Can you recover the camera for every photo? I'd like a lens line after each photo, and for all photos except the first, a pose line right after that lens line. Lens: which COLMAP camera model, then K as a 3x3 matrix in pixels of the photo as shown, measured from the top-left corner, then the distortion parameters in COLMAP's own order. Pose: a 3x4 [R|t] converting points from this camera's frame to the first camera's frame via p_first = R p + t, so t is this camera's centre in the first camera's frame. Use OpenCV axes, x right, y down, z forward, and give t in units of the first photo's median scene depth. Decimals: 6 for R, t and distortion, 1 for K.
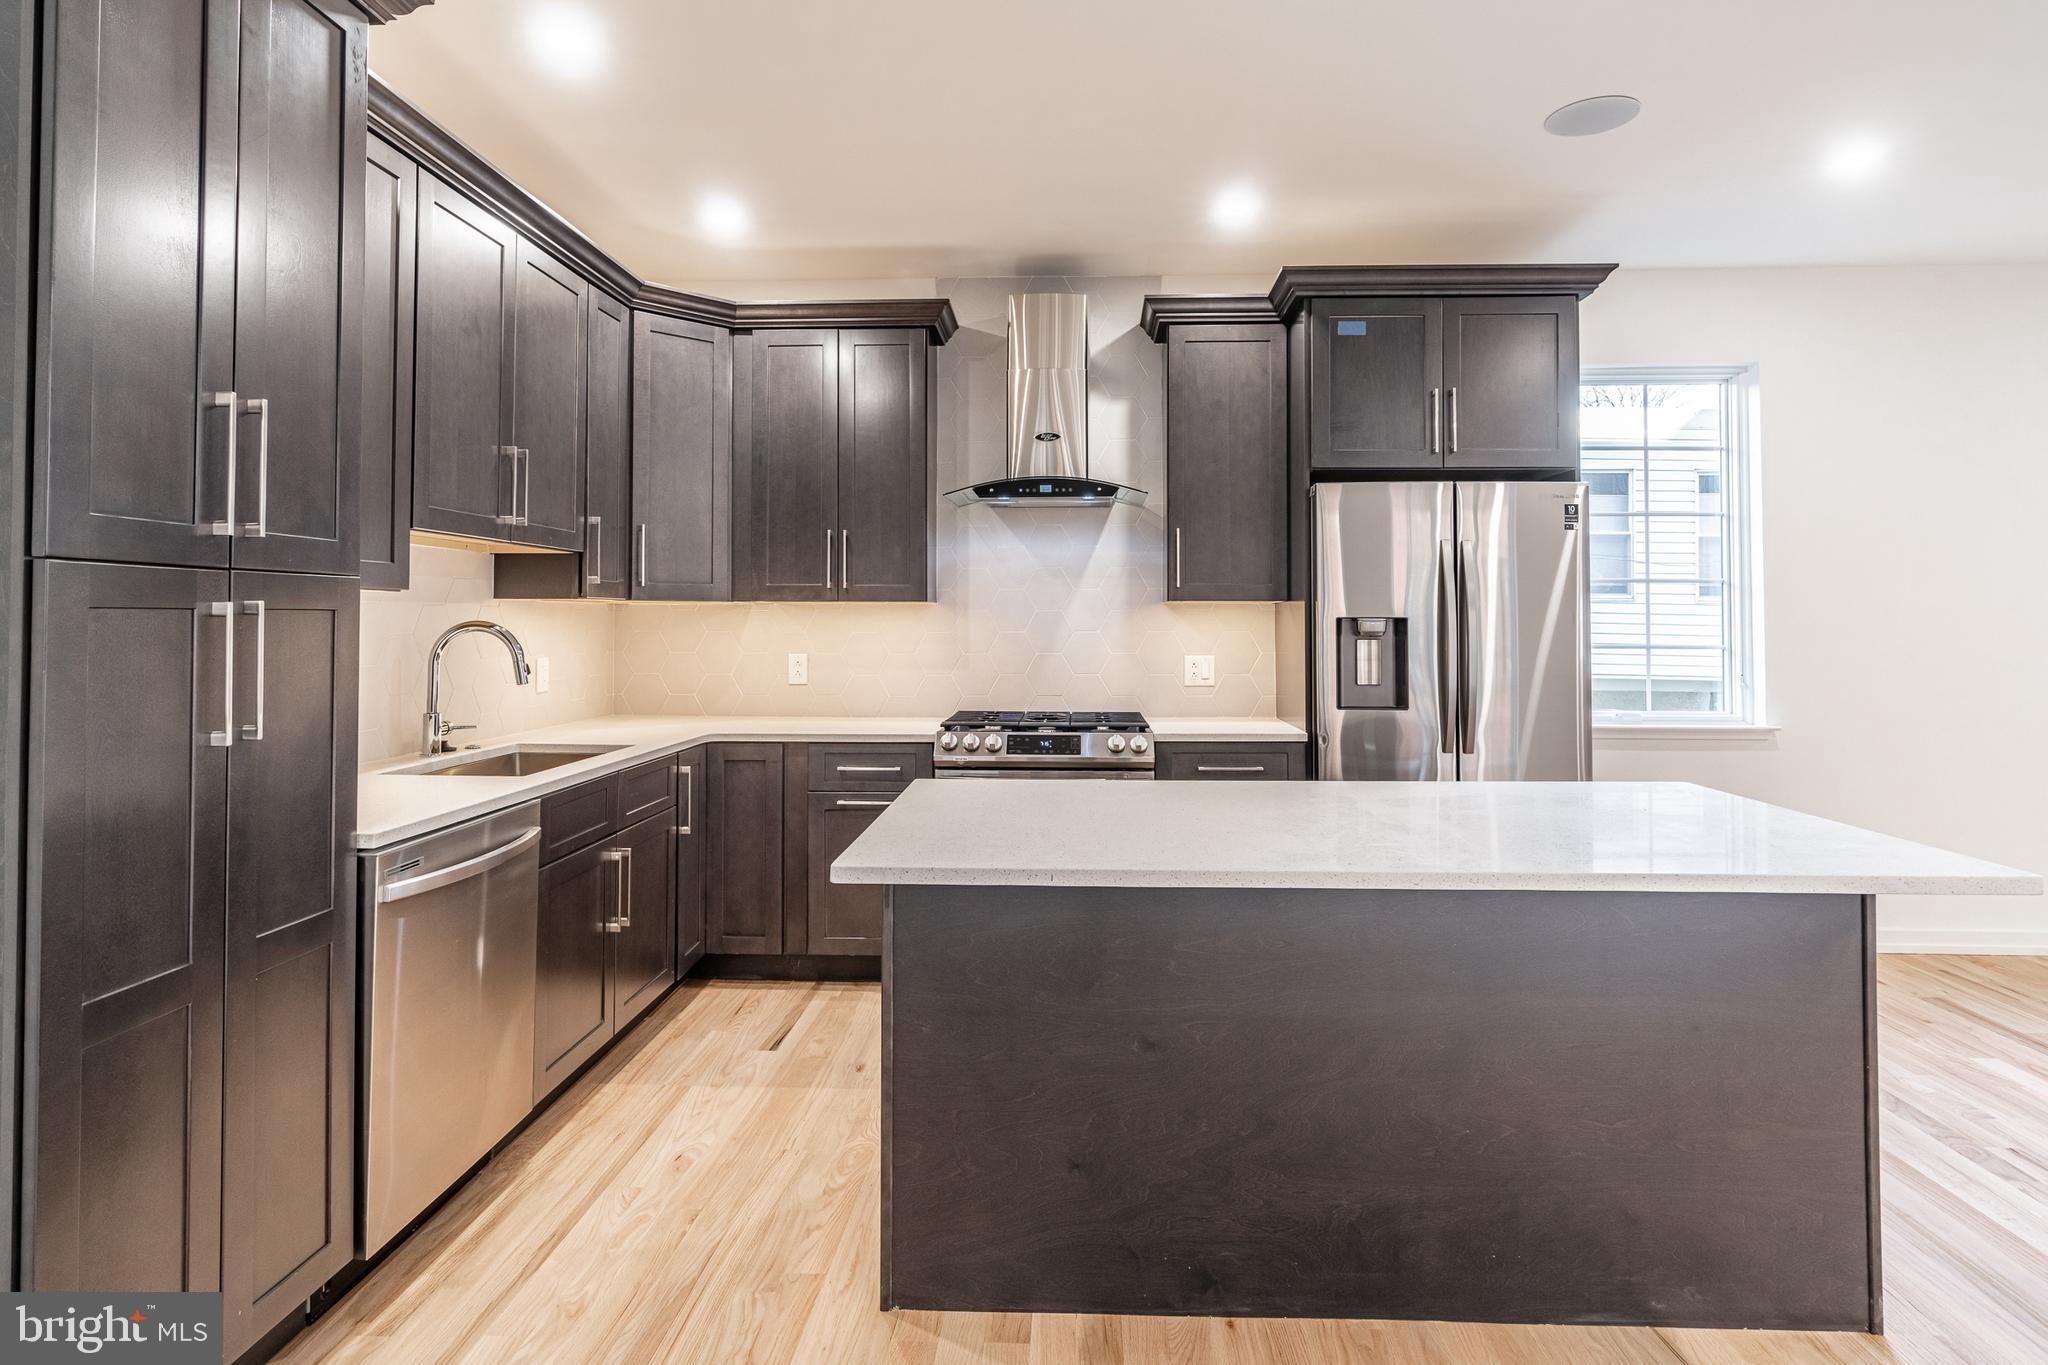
lens RADIAL K [[1057.8, 0, 1034.0], [0, 1057.8, 600.2], [0, 0, 1]] dist [-0.002159, -0.000837]
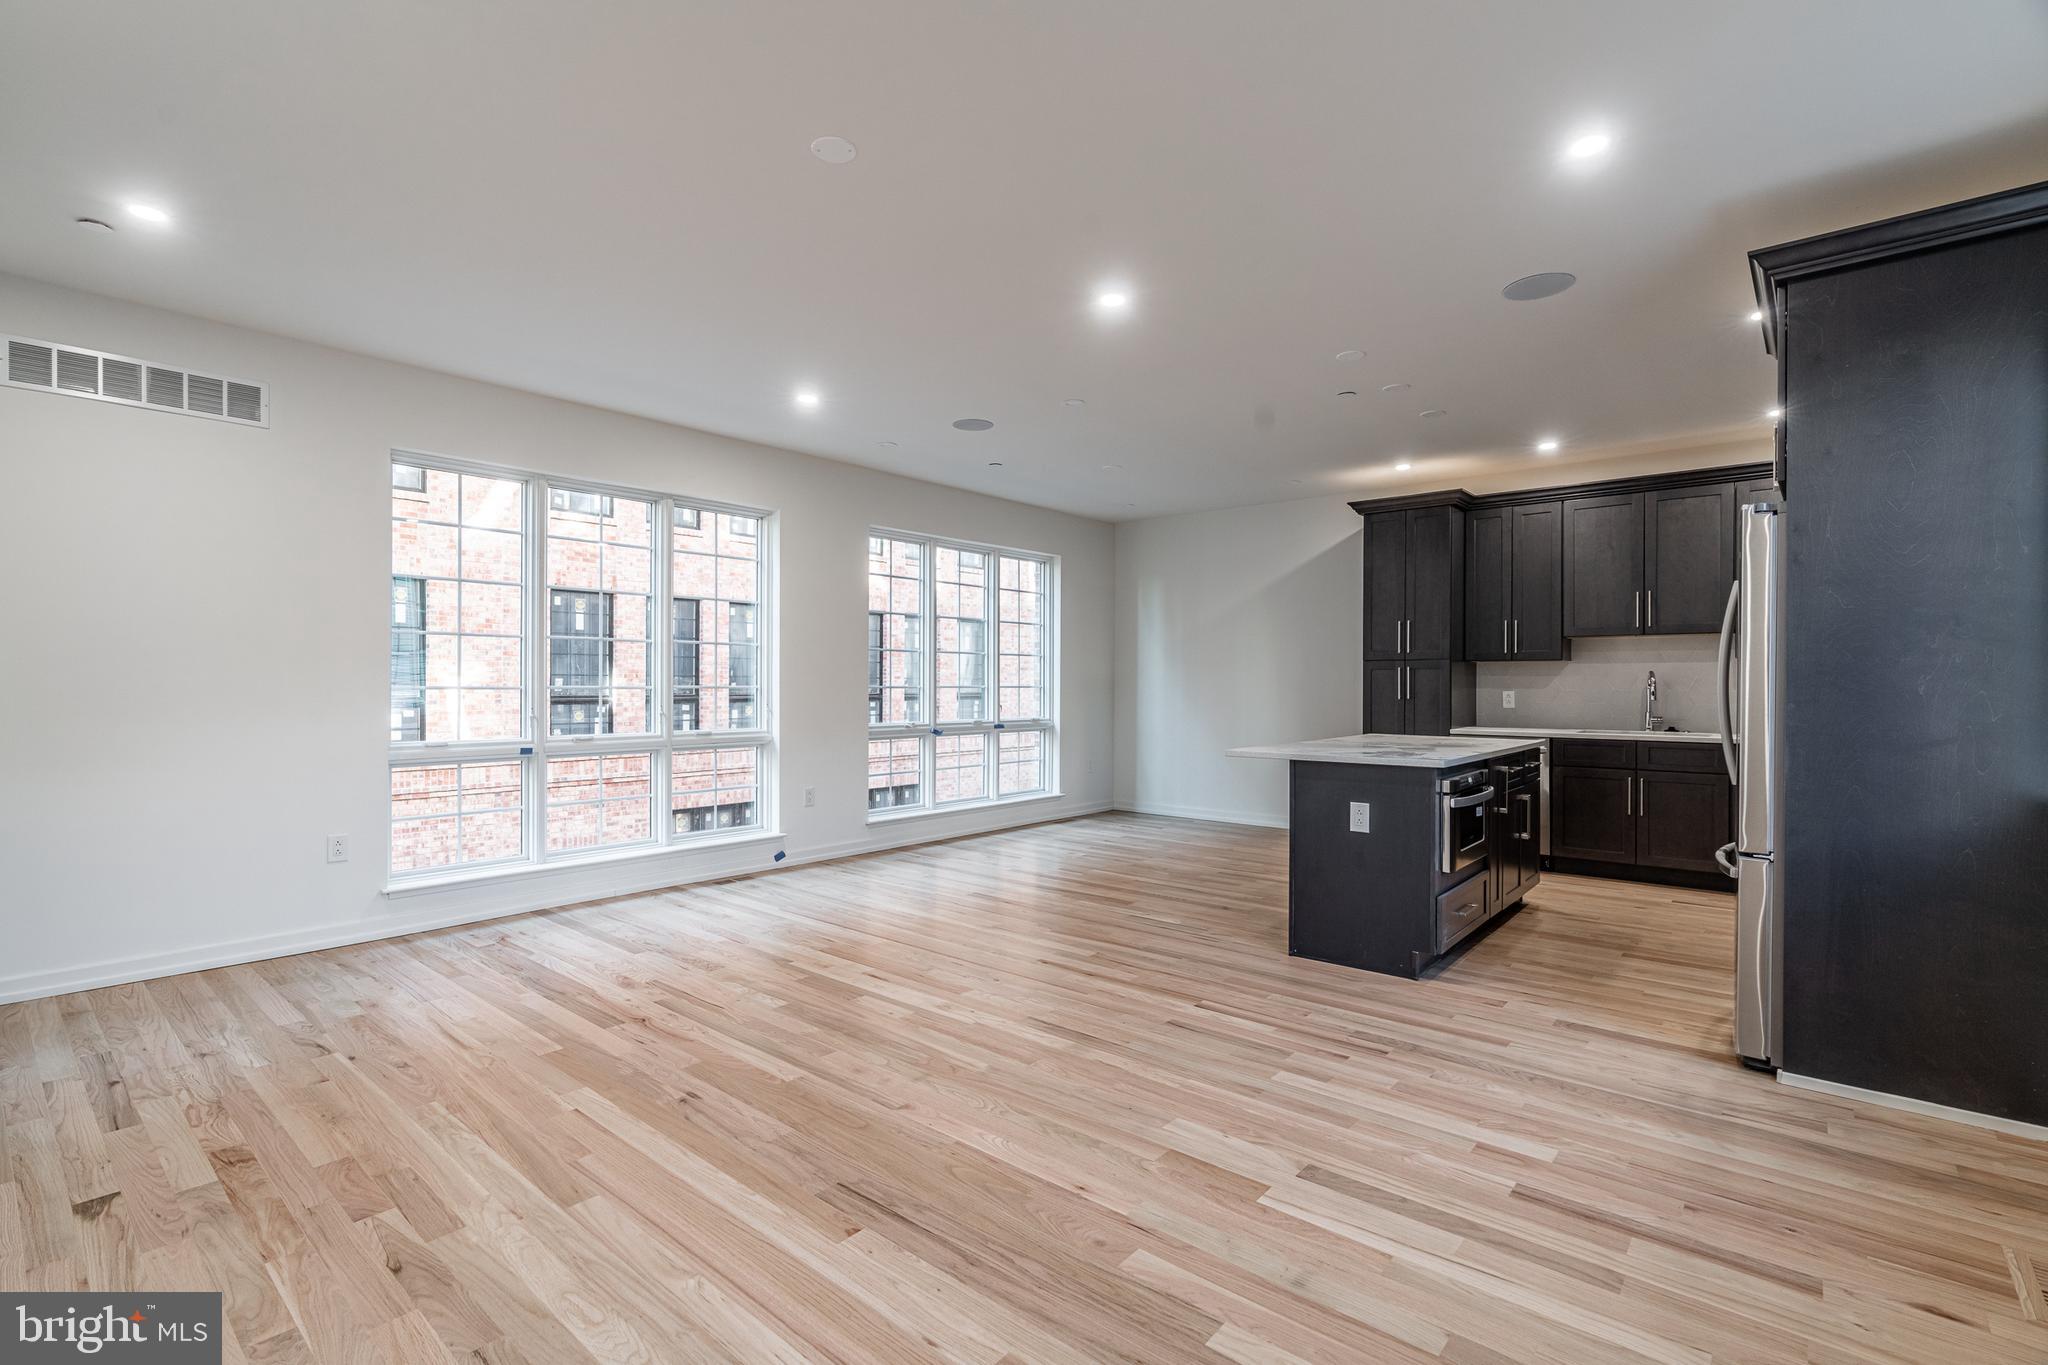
lens RADIAL K [[932.7, 0, 1021.6], [0, 932.7, 681.4], [0, 0, 1]] dist [-0.004108, -0.000512]
pose [[-0.616666, -0.005264, -0.787208, 1.520517], [0.013139, 0.999770, -0.016978, 0.047845], [0.787116, -0.020813, -0.616454, 0.978784]]
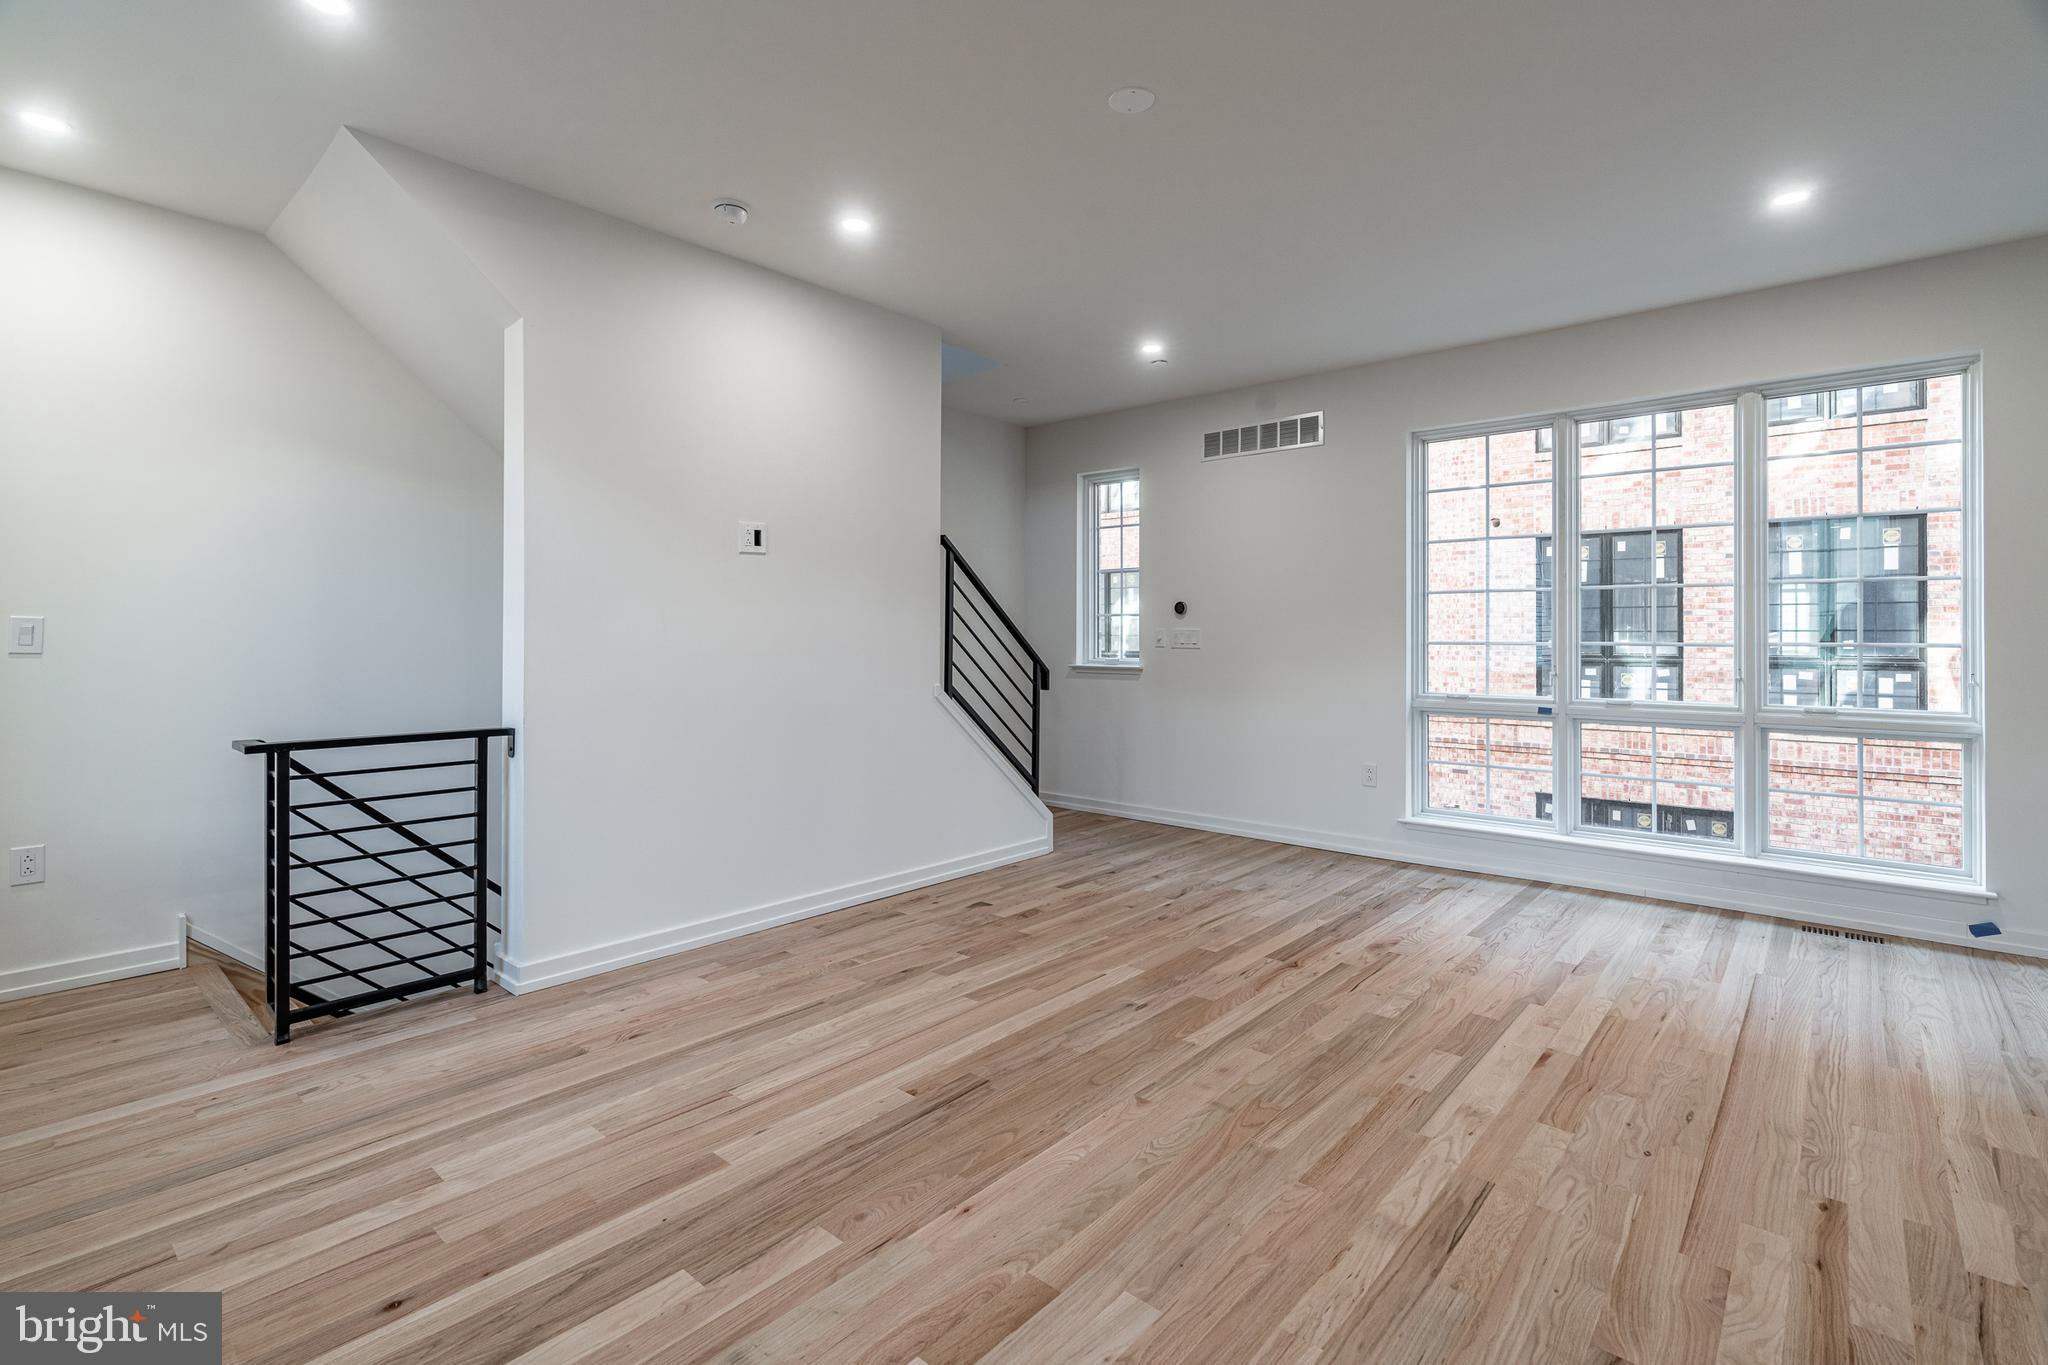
lens RADIAL K [[943.7, 0, 1017.7], [0, 943.7, 639.0], [0, 0, 1]] dist [-0.001542, 0.000473]
pose [[-0.781728, -0.003884, 0.623607, 0.658509], [-0.017137, 0.999737, -0.015256, 0.049828], [-0.623384, -0.022613, -0.781589, 1.038527]]
